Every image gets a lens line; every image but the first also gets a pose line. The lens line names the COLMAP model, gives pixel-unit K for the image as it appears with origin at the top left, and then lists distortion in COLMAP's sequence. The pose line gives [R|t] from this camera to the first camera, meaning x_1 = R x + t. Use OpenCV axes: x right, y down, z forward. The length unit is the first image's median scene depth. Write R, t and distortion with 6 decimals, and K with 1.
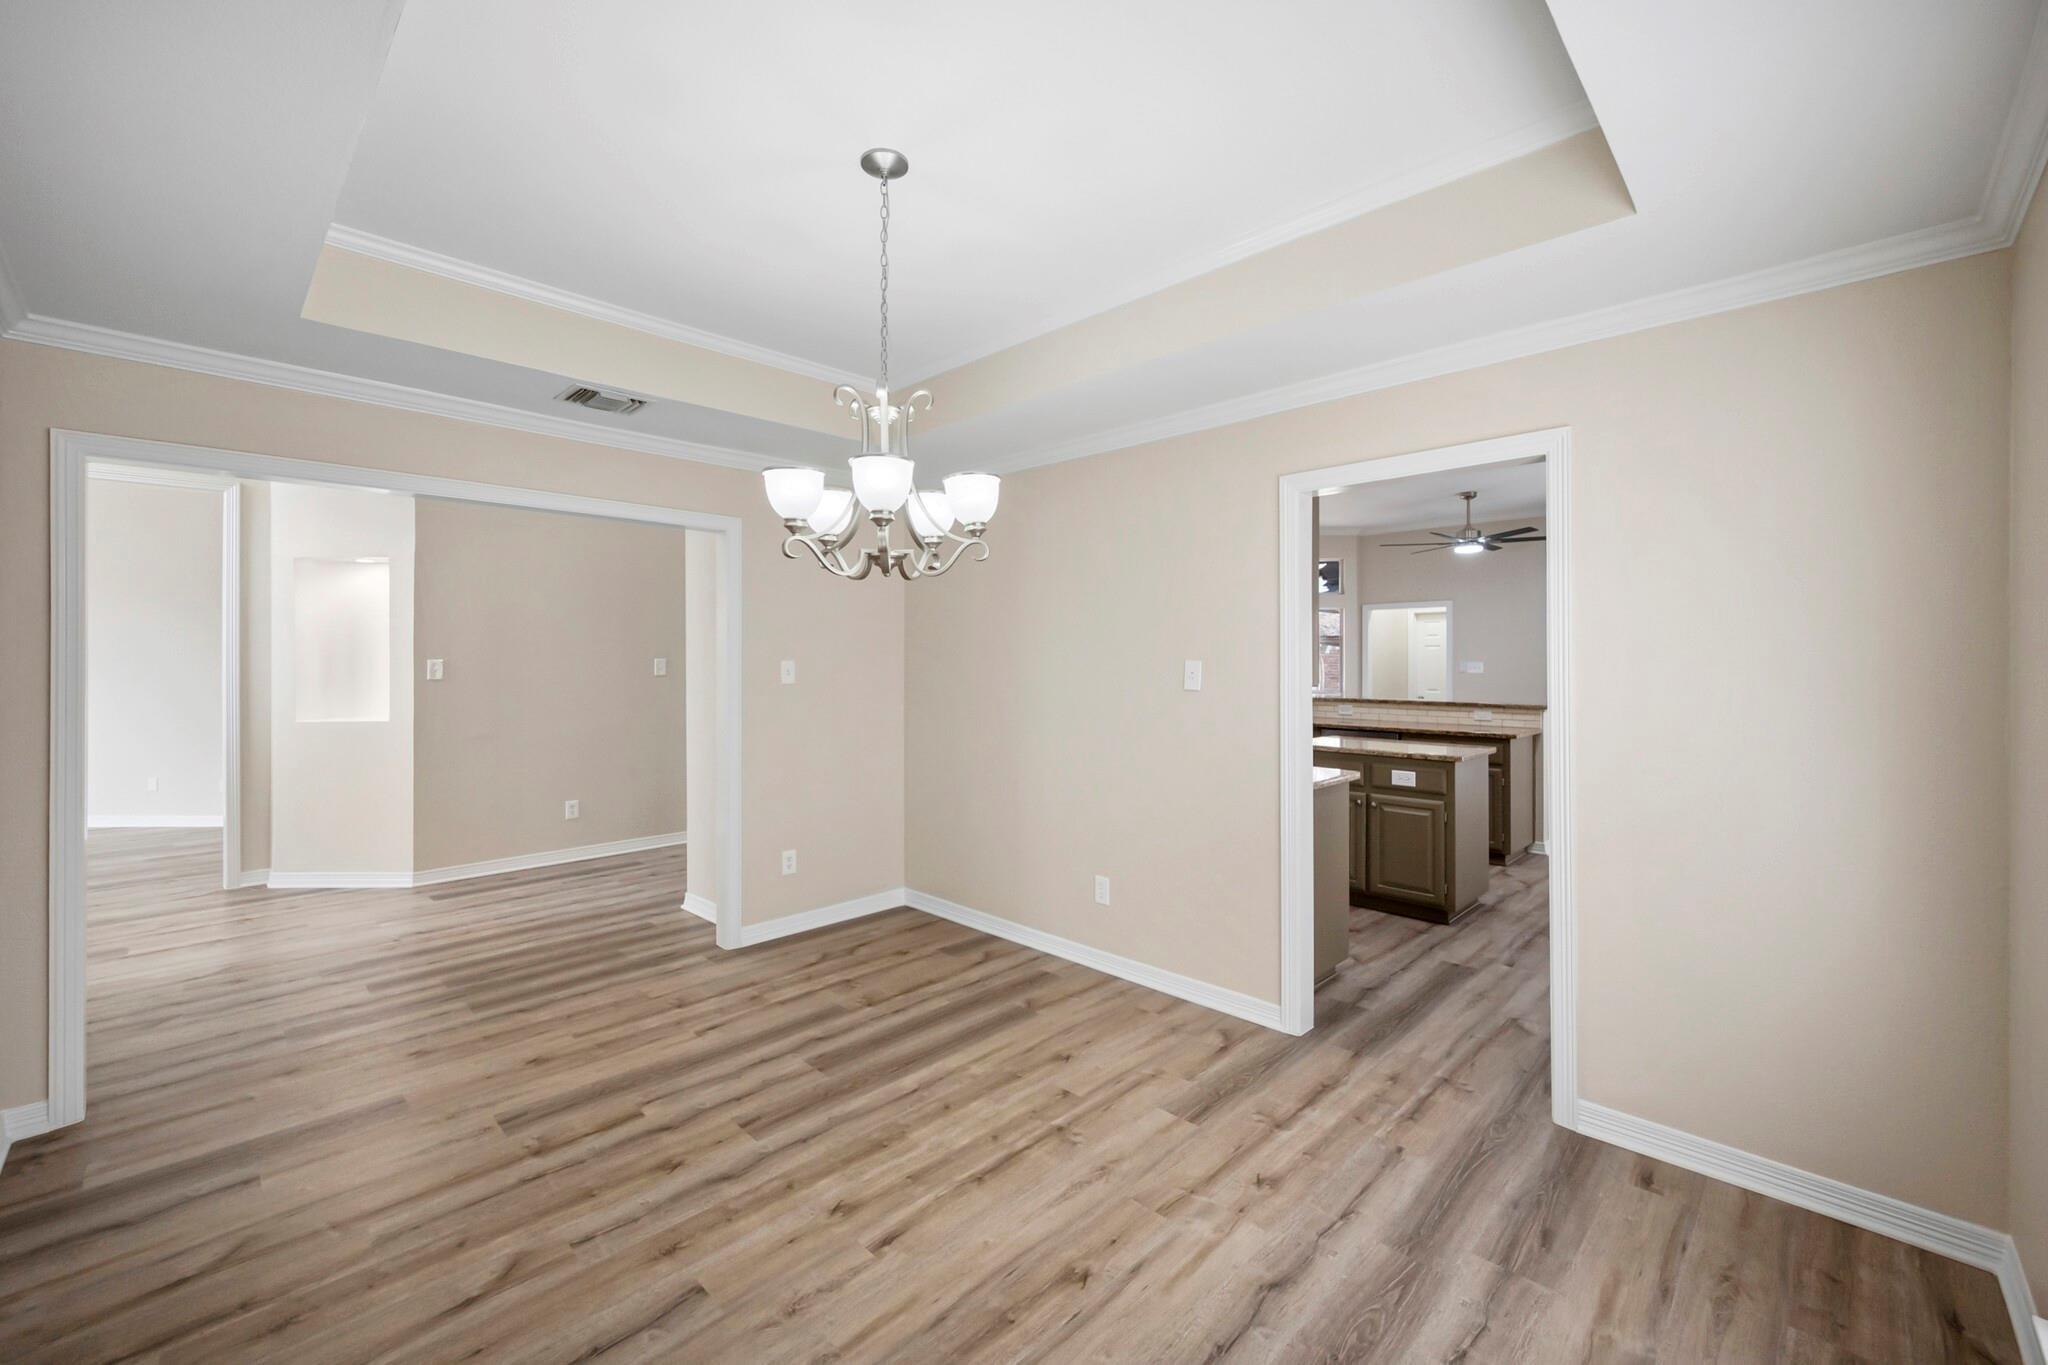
lens RADIAL K [[820.1, 0, 1015.7], [0, 820.1, 667.0], [0, 0, 1]] dist [0.000190, 0.000023]
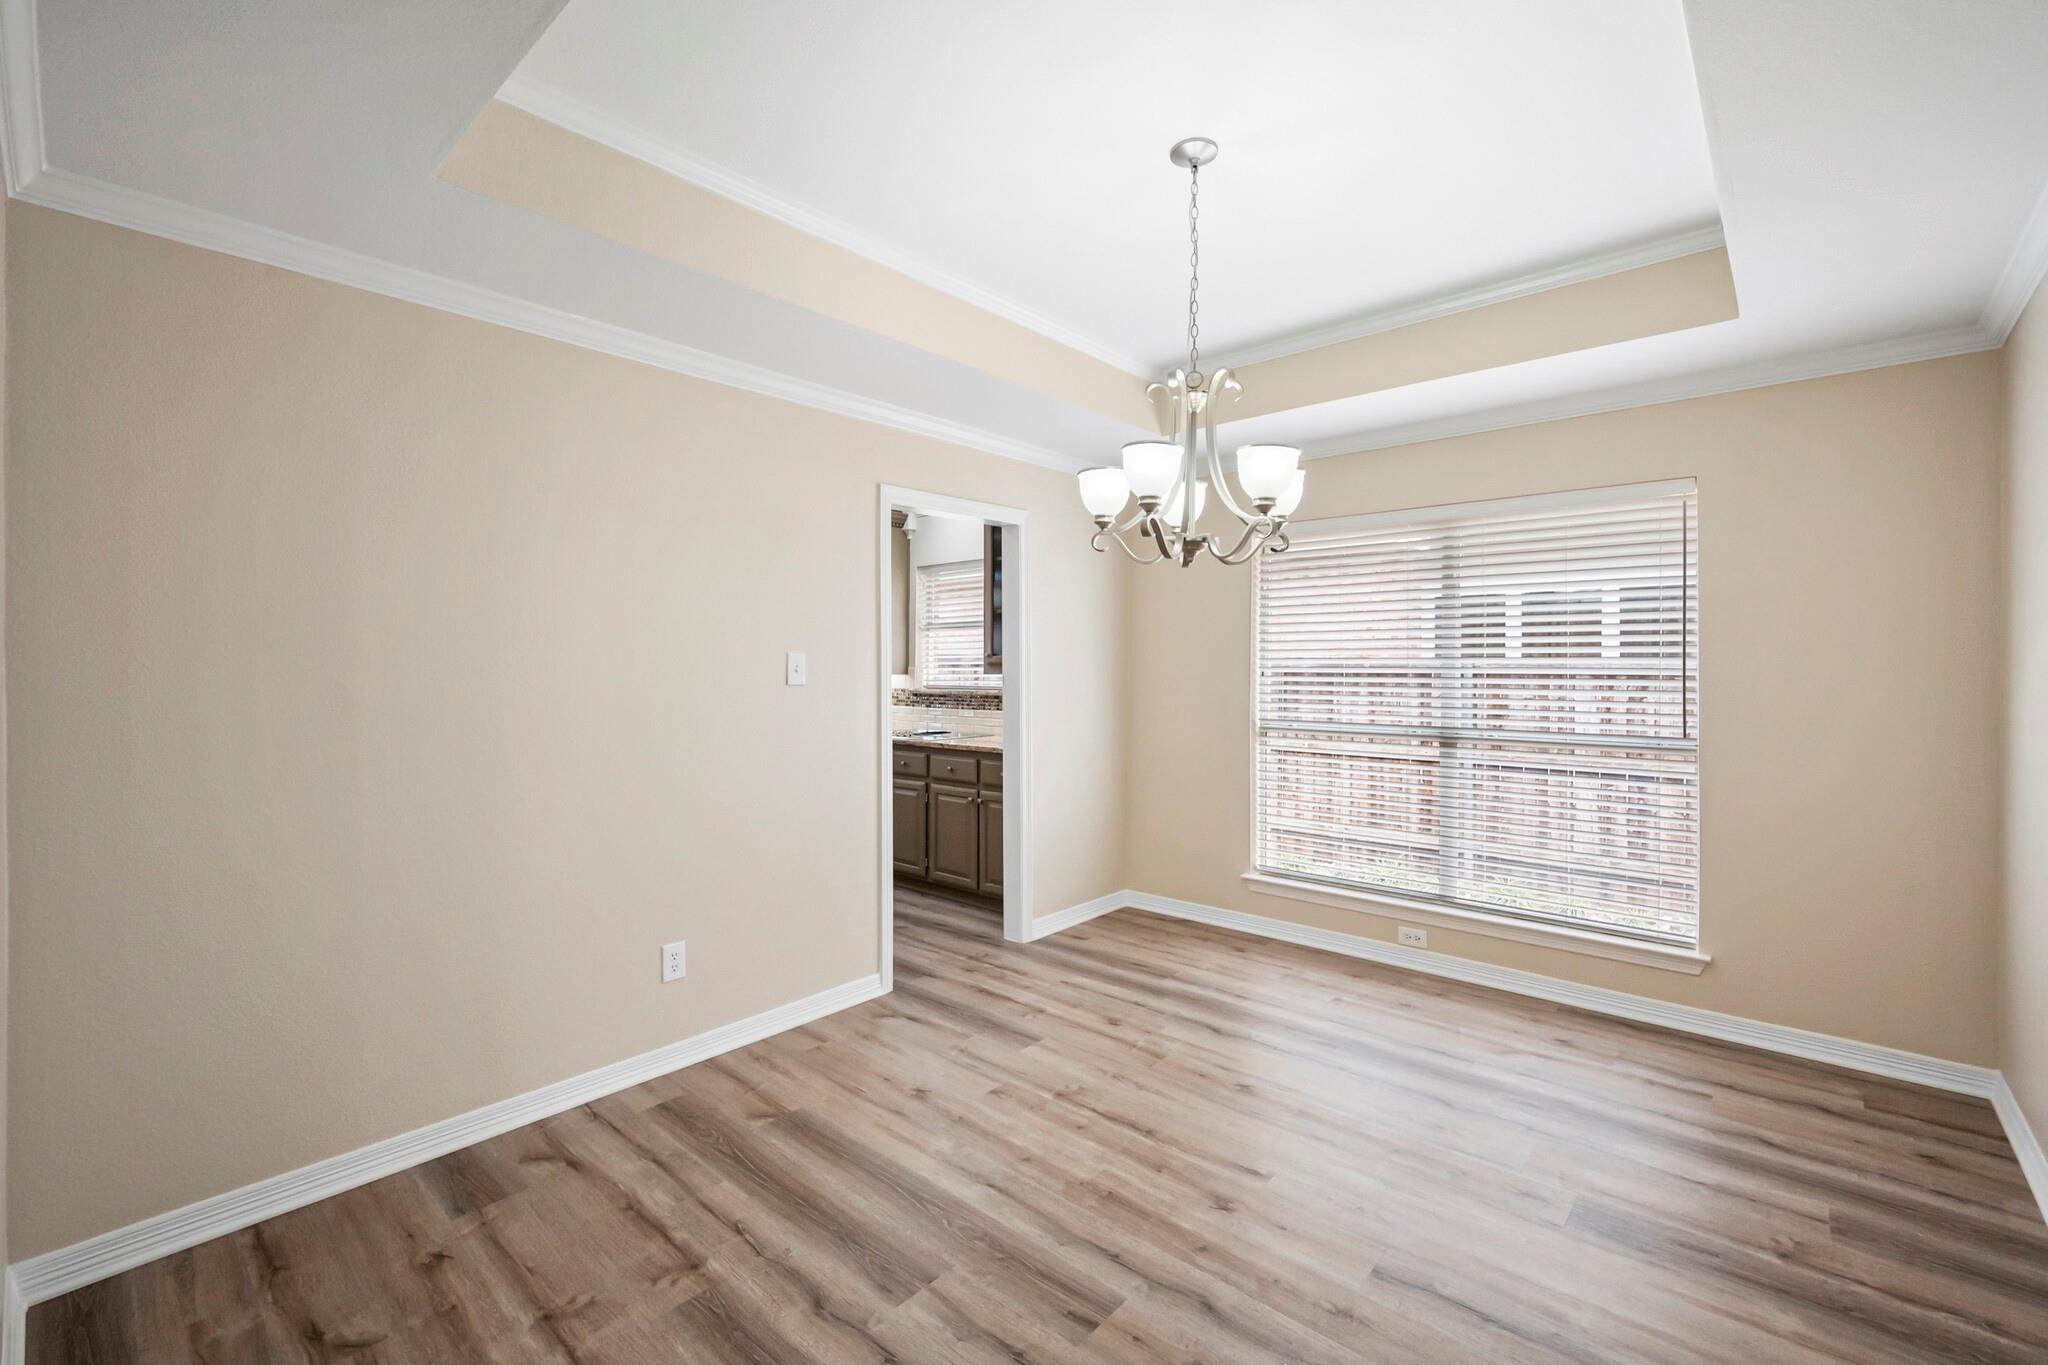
lens RADIAL K [[880.5, 0, 1016.4], [0, 880.5, 672.6], [0, 0, 1]] dist [0.002631, 0.000162]
pose [[-0.048078, -0.010238, 0.998791, -0.978733], [0.010066, 0.999892, 0.010734, 0.008609], [-0.998793, 0.010569, -0.047970, 1.013886]]
